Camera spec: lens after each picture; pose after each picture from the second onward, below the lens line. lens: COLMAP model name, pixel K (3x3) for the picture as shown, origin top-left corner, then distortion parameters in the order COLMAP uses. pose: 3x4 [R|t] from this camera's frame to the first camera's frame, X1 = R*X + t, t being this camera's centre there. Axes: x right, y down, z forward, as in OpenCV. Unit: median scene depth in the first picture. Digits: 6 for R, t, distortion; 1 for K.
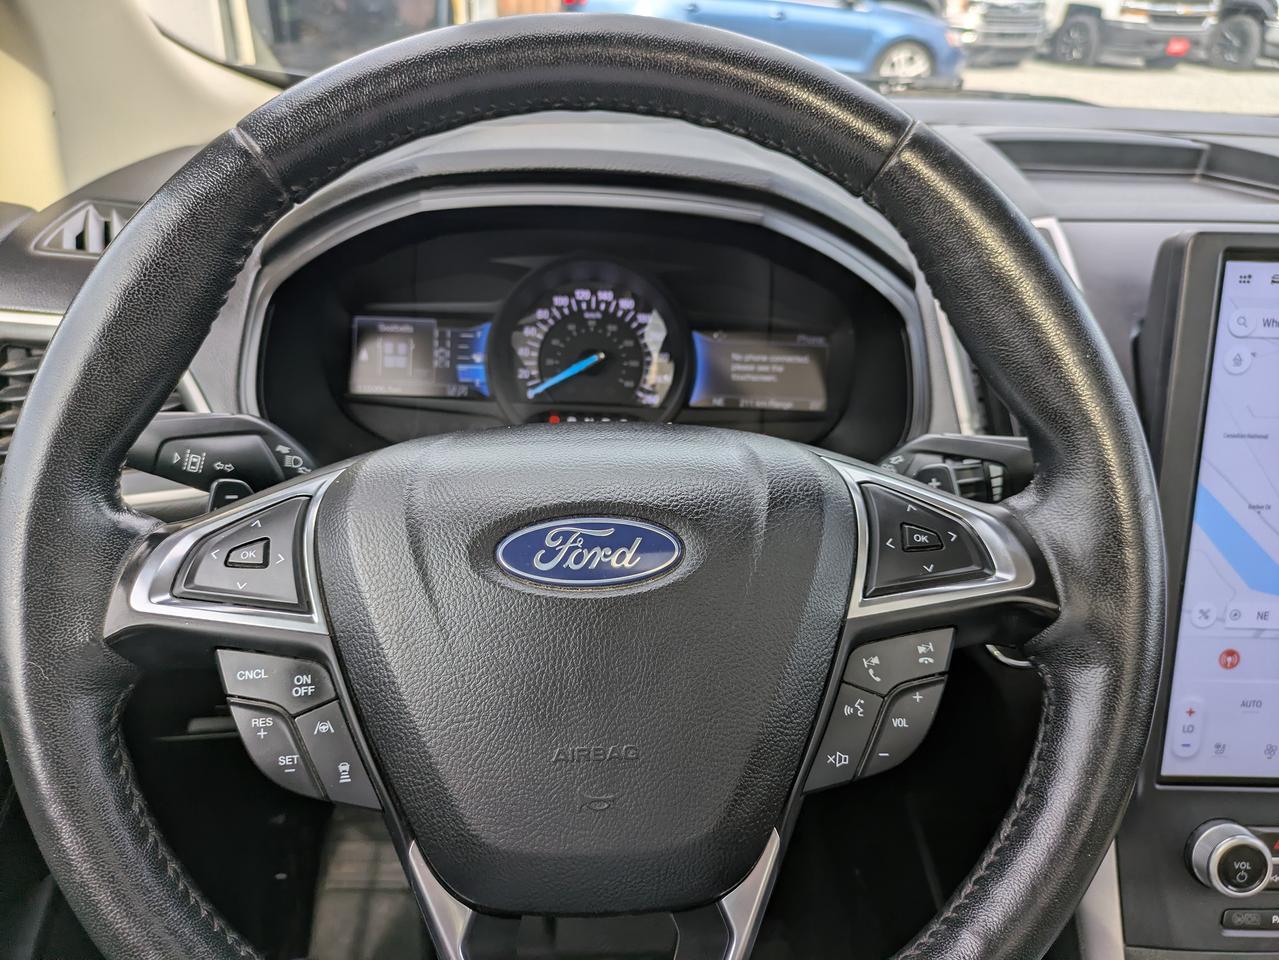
lens RADIAL K [[945.2, 0, 618.7], [0, 945.2, 493.9], [0, 0, 1]] dist [-0.006492, 0.022273]
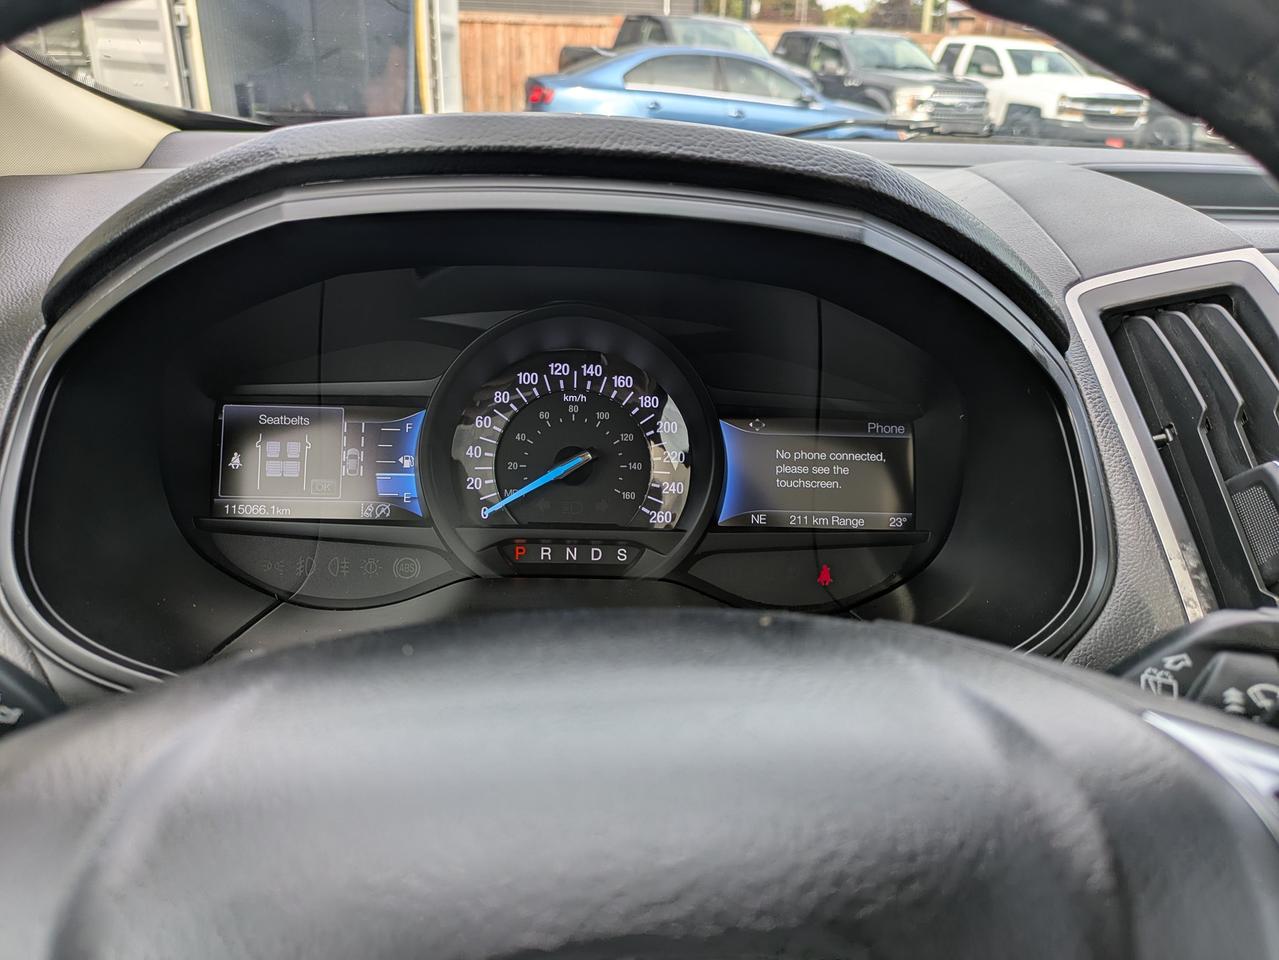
lens RADIAL K [[931.6, 0, 625.6], [0, 931.6, 474.6], [0, 0, 1]] dist [0.009488, 0.001019]
pose [[0.999030, -0.015339, 0.041284, -0.037535], [0.019644, 0.994174, -0.105986, -0.118391], [-0.039418, 0.106694, 0.993510, 0.642547]]
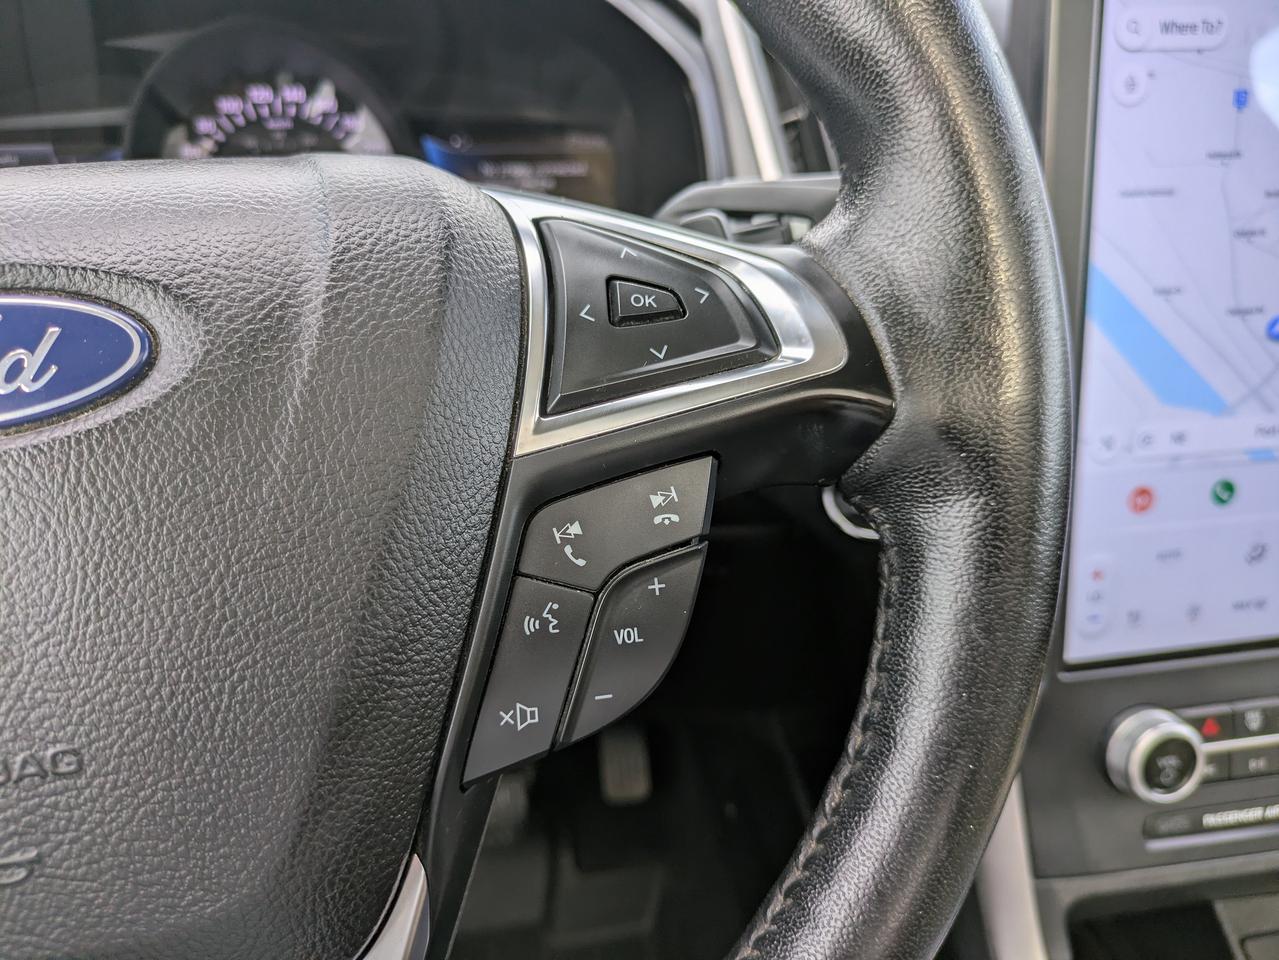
lens RADIAL K [[970.3, 0, 626.8], [0, 970.3, 497.5], [0, 0, 1]] dist [-0.005791, -0.010638]
pose [[0.988542, -0.101693, 0.111550, 0.238902], [0.093522, 0.992697, 0.076197, 0.117687], [-0.118484, -0.064891, 0.990833, 0.442237]]
